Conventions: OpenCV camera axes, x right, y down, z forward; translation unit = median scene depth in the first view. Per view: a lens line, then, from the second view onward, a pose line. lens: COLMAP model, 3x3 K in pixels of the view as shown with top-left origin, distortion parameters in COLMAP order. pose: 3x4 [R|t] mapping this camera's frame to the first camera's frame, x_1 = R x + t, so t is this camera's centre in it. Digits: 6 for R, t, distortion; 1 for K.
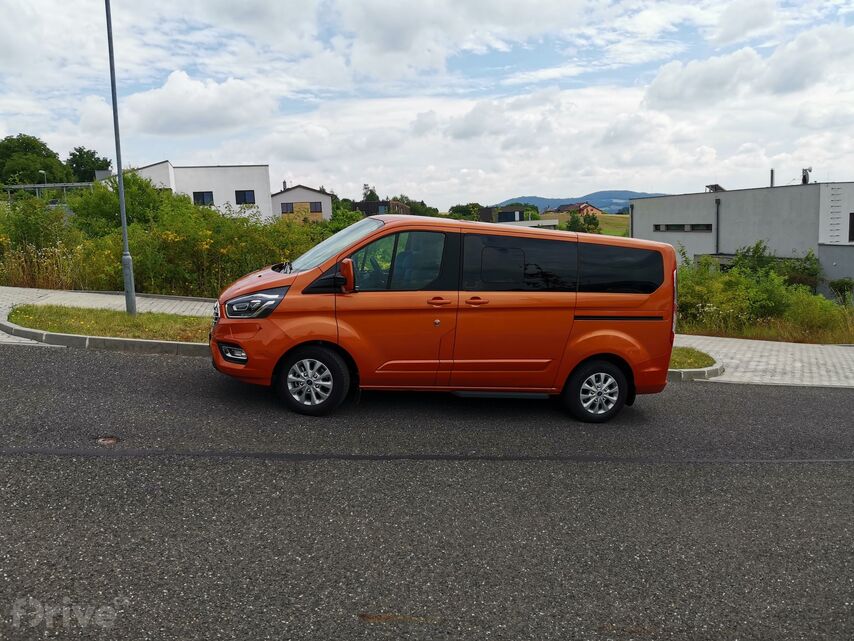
lens RADIAL K [[639.2, 0, 425.7], [0, 639.2, 322.1], [0, 0, 1]] dist [-0.011275, 0.000835]
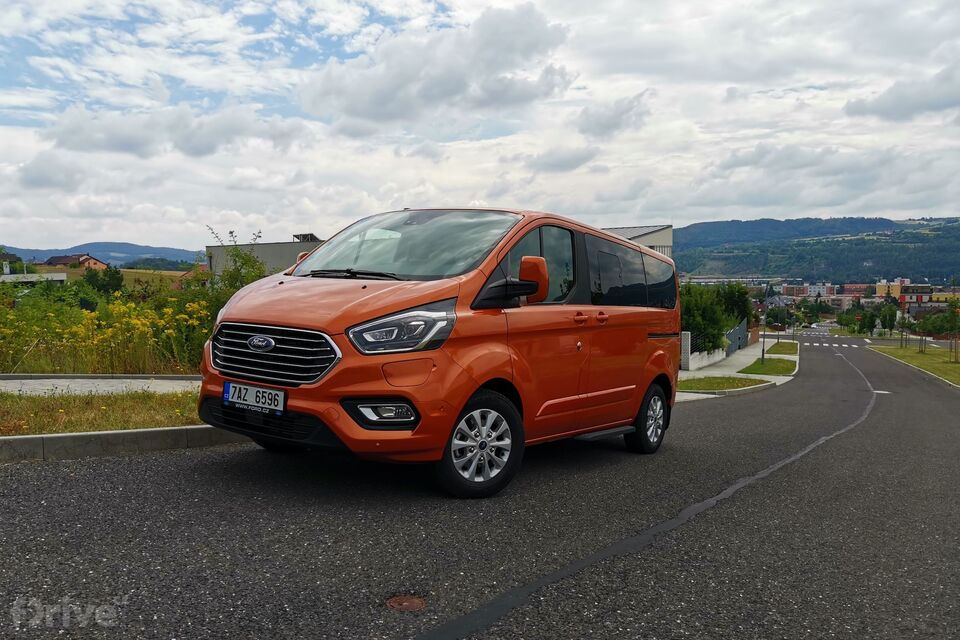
lens RADIAL K [[726.3, 0, 479.1], [0, 726.3, 316.8], [0, 0, 1]] dist [0.002687, -0.000737]
pose [[0.739772, -0.027957, 0.672276, -0.675324], [0.097475, 0.993050, -0.065964, 0.012771], [-0.665759, 0.114328, 0.737356, 0.441421]]
